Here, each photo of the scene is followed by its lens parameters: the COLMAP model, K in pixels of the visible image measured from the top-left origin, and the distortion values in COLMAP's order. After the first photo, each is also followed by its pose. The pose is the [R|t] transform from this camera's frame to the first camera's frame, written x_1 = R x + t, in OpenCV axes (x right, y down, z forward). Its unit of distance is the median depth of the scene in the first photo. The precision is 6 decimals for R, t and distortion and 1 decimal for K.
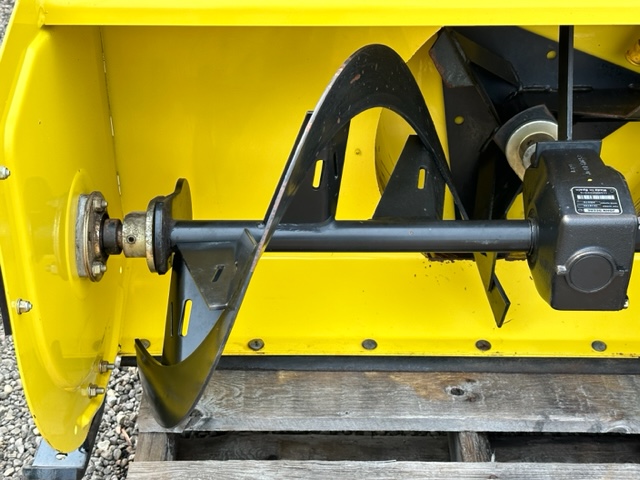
lens RADIAL K [[1025.4, 0, 320.0], [0, 1025.4, 240.0], [0, 0, 1]] dist [0.159850, -0.159907]
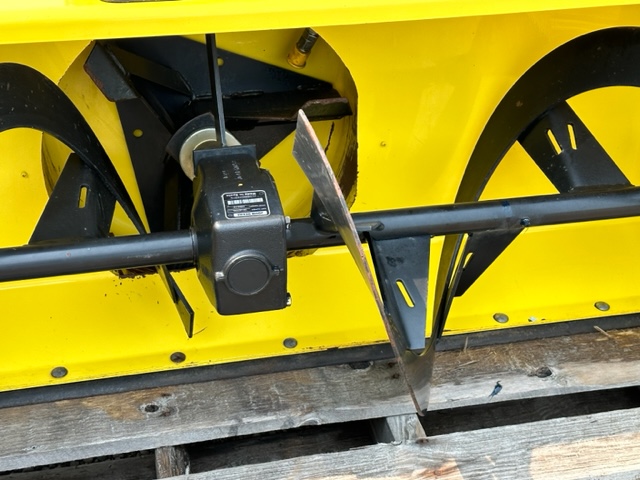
lens RADIAL K [[1025.4, 0, 320.0], [0, 1025.4, 240.0], [0, 0, 1]] dist [0.159850, -0.159907]
pose [[0.975992, -0.103919, 0.191419, 0.119175], [0.105251, 0.994440, 0.003225, 0.000924], [-0.190690, 0.016999, 0.981503, -0.002559]]
